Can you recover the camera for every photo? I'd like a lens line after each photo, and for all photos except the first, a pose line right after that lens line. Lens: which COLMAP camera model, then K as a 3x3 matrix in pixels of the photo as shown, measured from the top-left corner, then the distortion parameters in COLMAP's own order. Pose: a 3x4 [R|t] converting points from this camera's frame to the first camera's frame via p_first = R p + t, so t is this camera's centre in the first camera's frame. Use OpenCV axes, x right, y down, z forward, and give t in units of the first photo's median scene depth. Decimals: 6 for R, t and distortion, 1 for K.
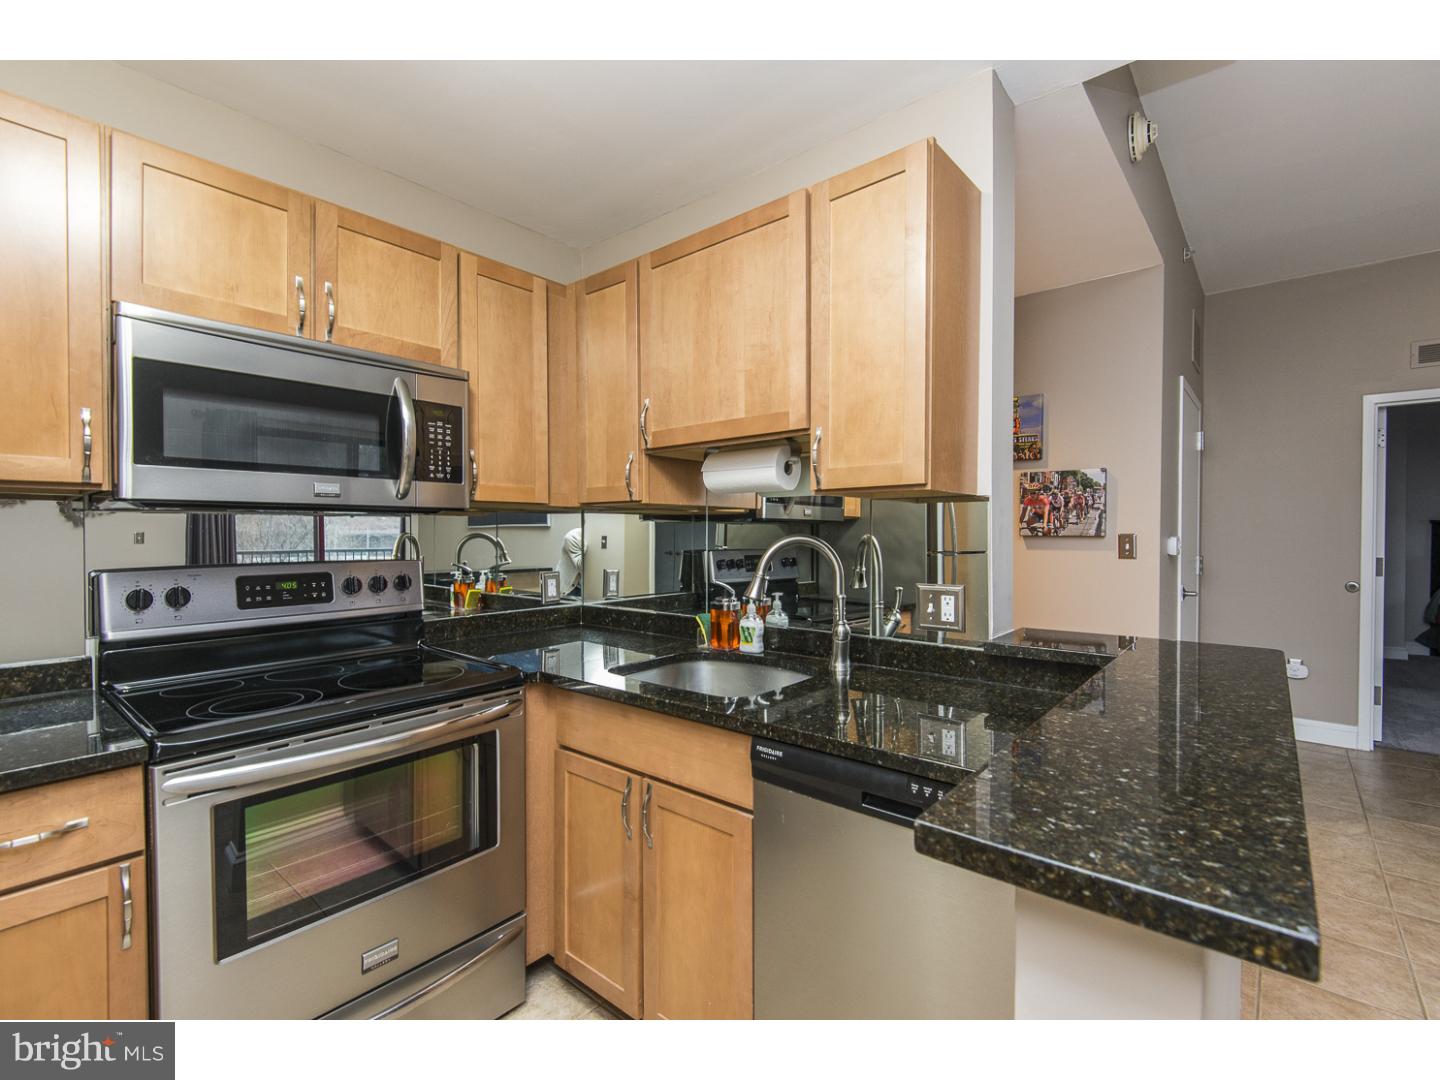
lens RADIAL K [[652.3, 0, 714.4], [0, 652.3, 534.1], [0, 0, 1]] dist [0.011666, -0.006144]
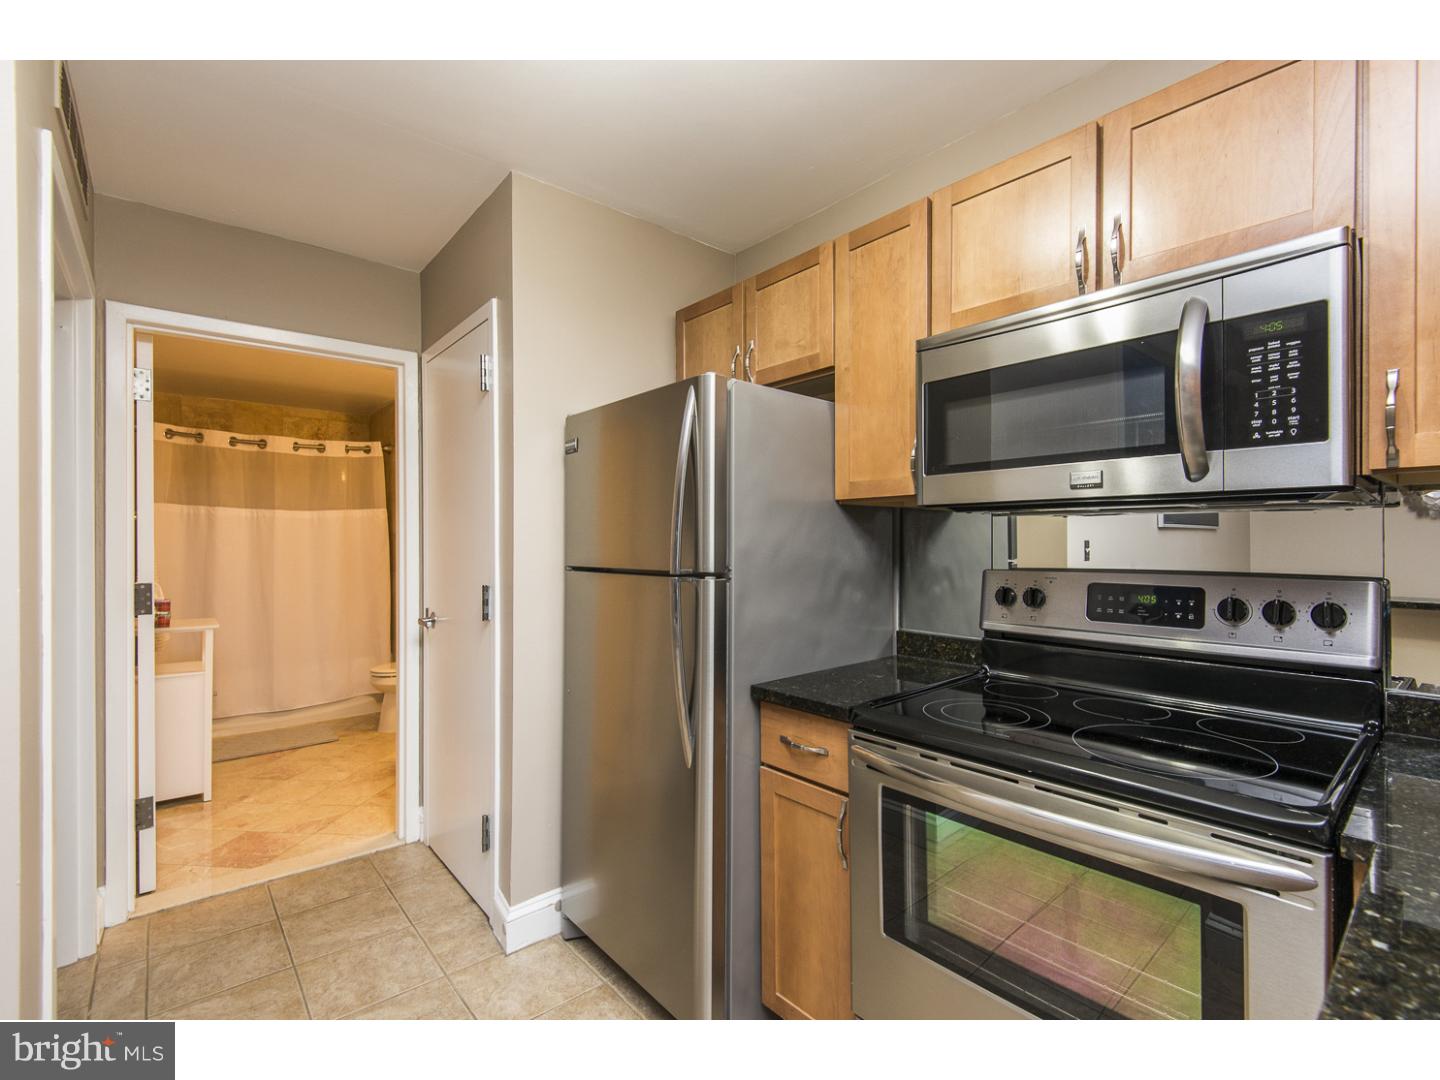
lens RADIAL K [[652.3, 0, 717.0], [0, 652.3, 540.1], [0, 0, 1]] dist [0.011666, -0.006144]
pose [[-0.178404, -0.003128, -0.983952, 0.242838], [-0.007117, 0.999973, -0.001888, 0.010130], [0.983932, 0.006666, -0.178421, 0.613121]]
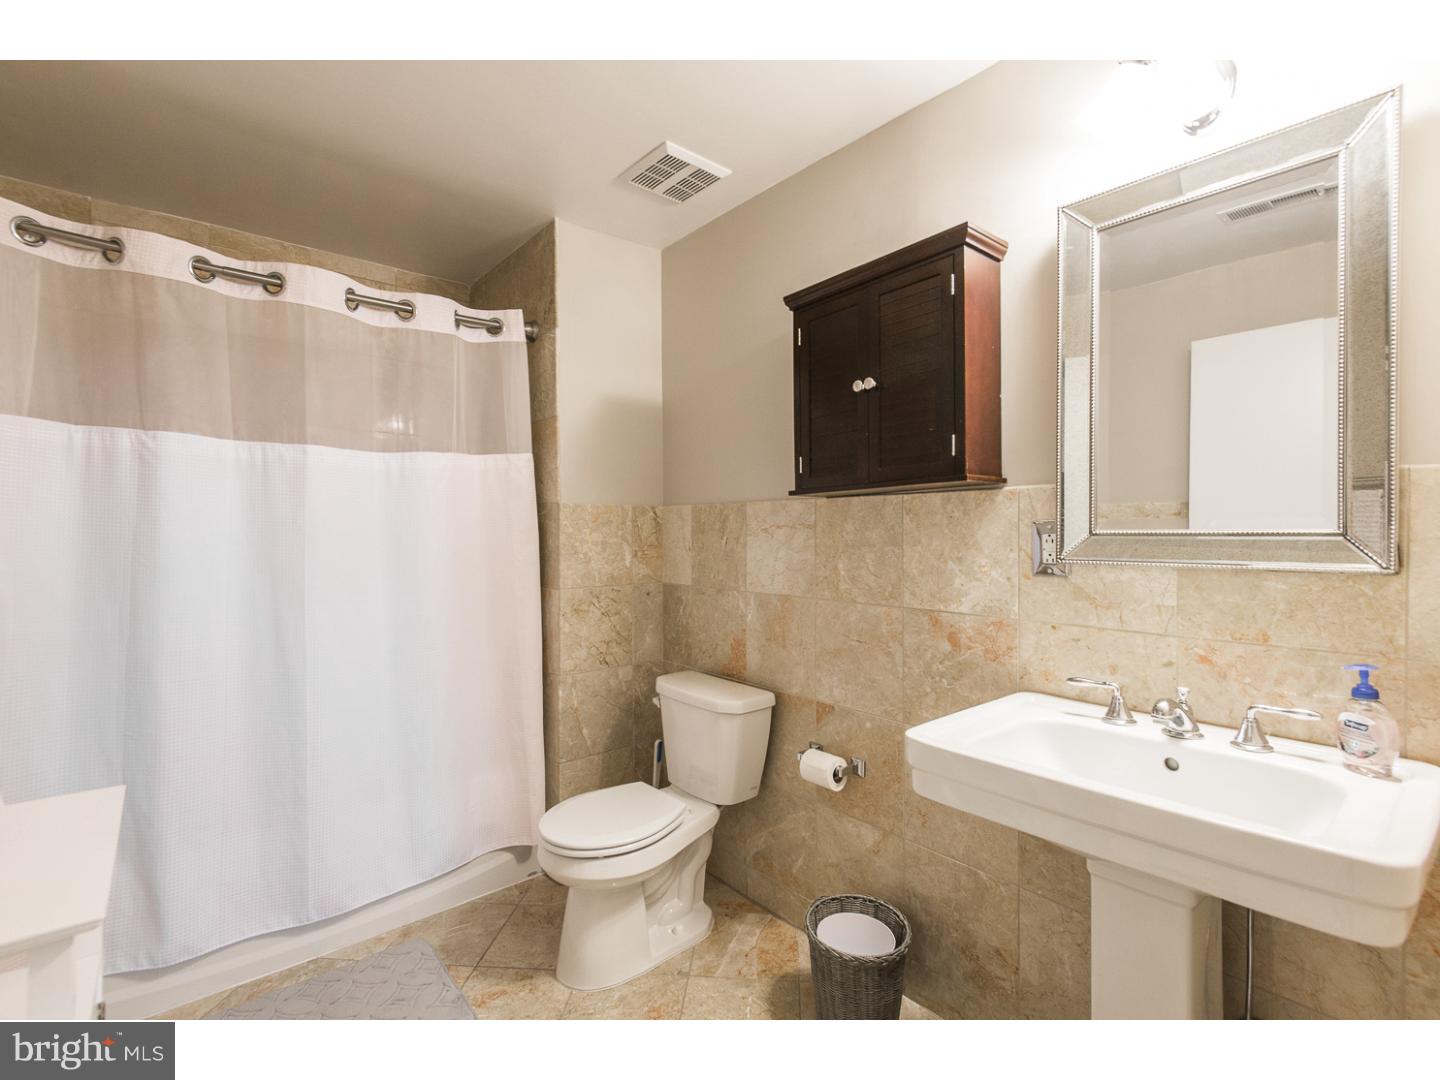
lens RADIAL K [[652.3, 0, 712.4], [0, 652.3, 536.2], [0, 0, 1]] dist [0.011666, -0.006144]
pose [[-0.171283, 0.007053, -0.985197, -0.969355], [-0.003441, 0.999964, 0.007757, 0.036125], [0.985216, 0.004719, -0.171253, -0.647325]]
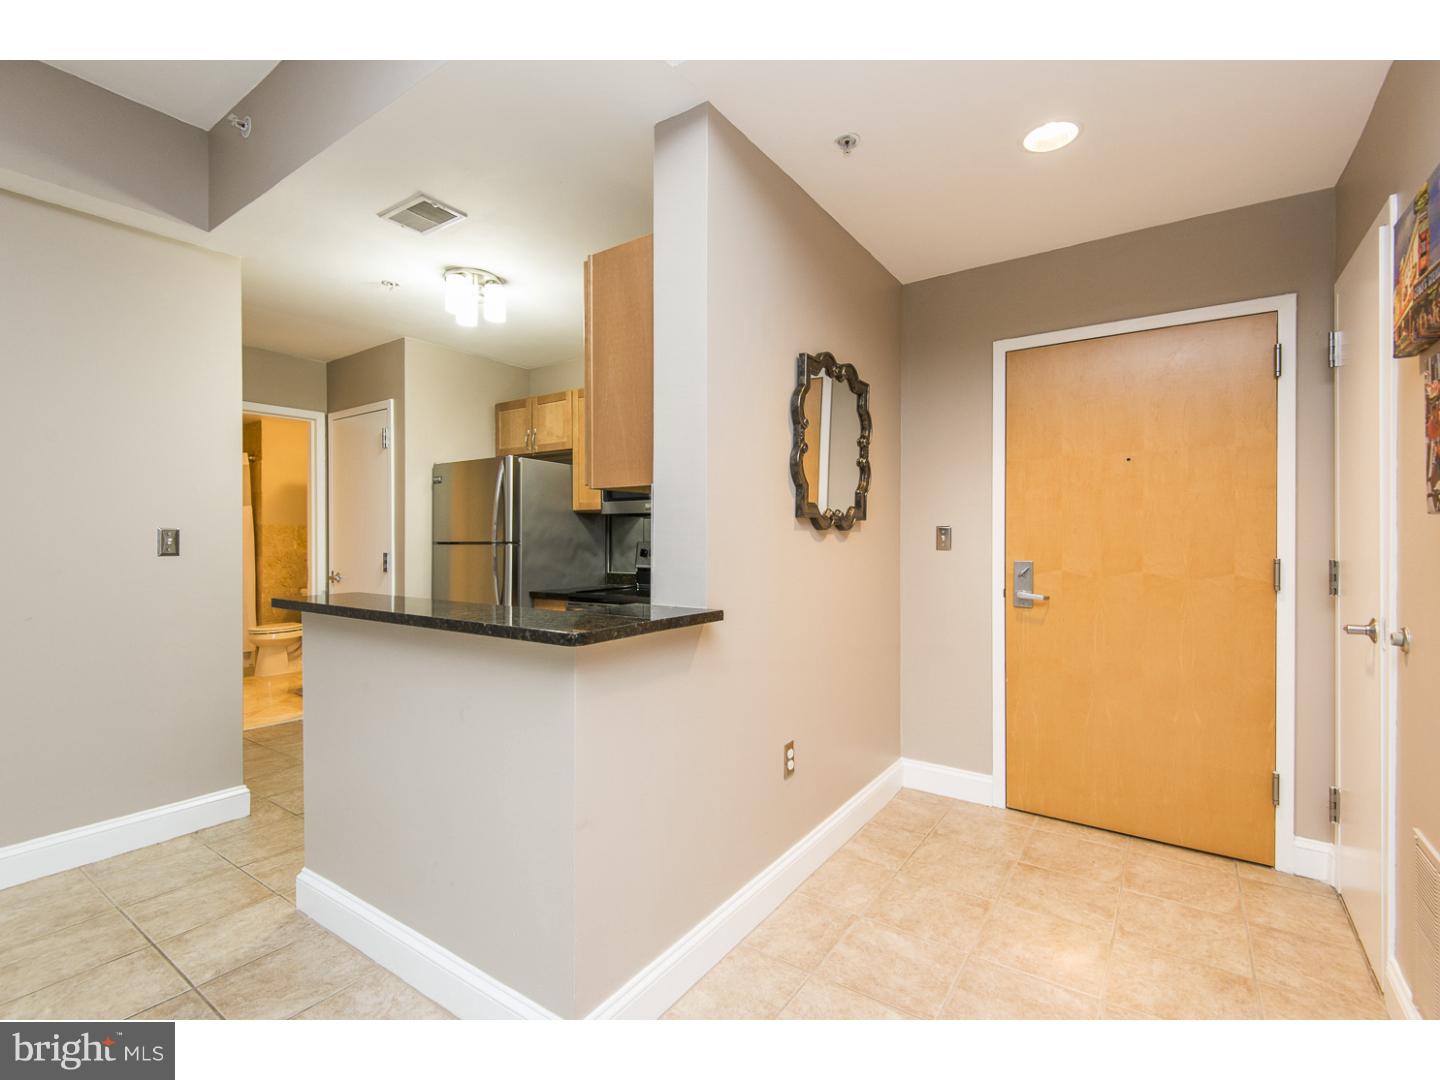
lens RADIAL K [[652.3, 0, 722.7], [0, 652.3, 539.8], [0, 0, 1]] dist [0.011666, -0.006144]
pose [[0.092117, 0.000590, -0.995748, 1.449724], [-0.008910, 0.999960, -0.000232, 0.040031], [0.995708, 0.008893, 0.092118, 0.914759]]
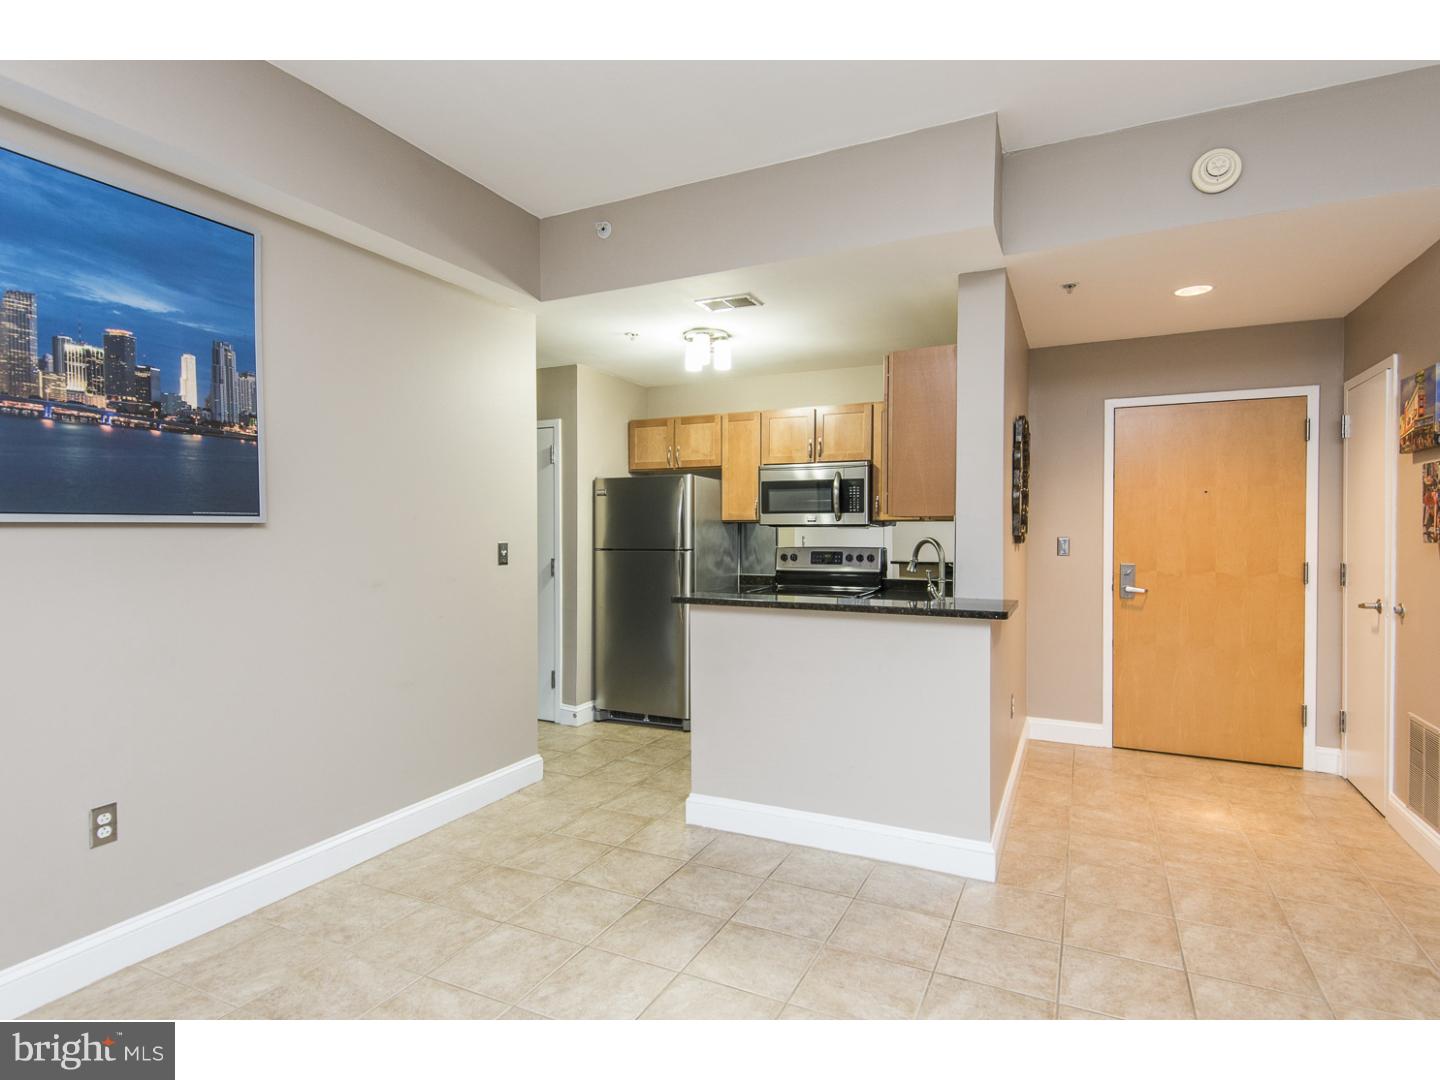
lens RADIAL K [[754.4, 0, 712.2], [0, 754.4, 540.0], [0, 0, 1]] dist [0.004287, -0.004656]
pose [[0.235933, 0.010282, -0.971715, 2.009410], [-0.007038, 0.999936, 0.008872, -0.005155], [0.971744, 0.004746, 0.235990, -0.101248]]
